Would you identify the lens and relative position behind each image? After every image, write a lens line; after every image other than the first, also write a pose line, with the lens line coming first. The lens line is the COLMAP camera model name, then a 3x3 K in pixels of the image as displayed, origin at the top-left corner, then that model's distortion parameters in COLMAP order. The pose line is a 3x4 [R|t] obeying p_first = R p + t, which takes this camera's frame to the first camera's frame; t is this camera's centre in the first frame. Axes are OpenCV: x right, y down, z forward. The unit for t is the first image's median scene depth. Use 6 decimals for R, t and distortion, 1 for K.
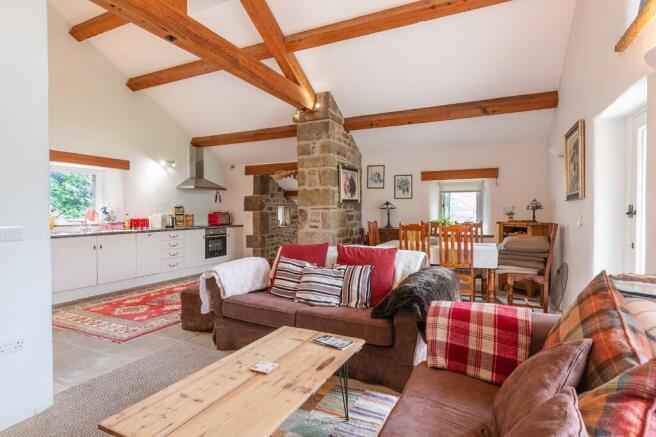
lens RADIAL K [[347.6, 0, 328.1], [0, 347.6, 216.9], [0, 0, 1]] dist [-0.010479, -0.001506]
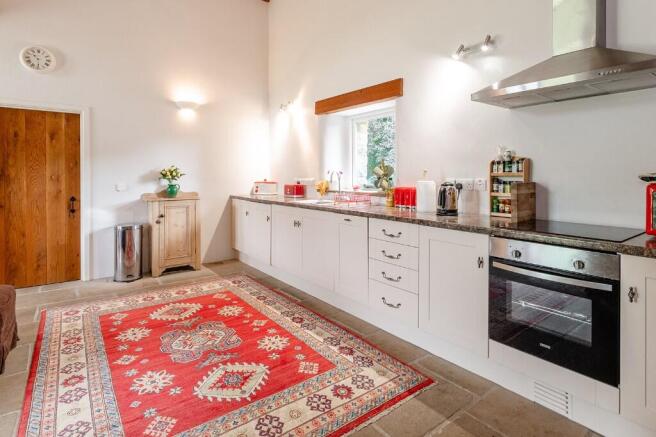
lens RADIAL K [[347.6, 0, 333.2], [0, 347.6, 179.4], [0, 0, 1]] dist [-0.010479, -0.001506]
pose [[-0.439483, 0.008764, -0.898208, -0.045335], [-0.014052, 0.999763, 0.016631, -0.012919], [0.898141, 0.019931, -0.439256, 1.008872]]
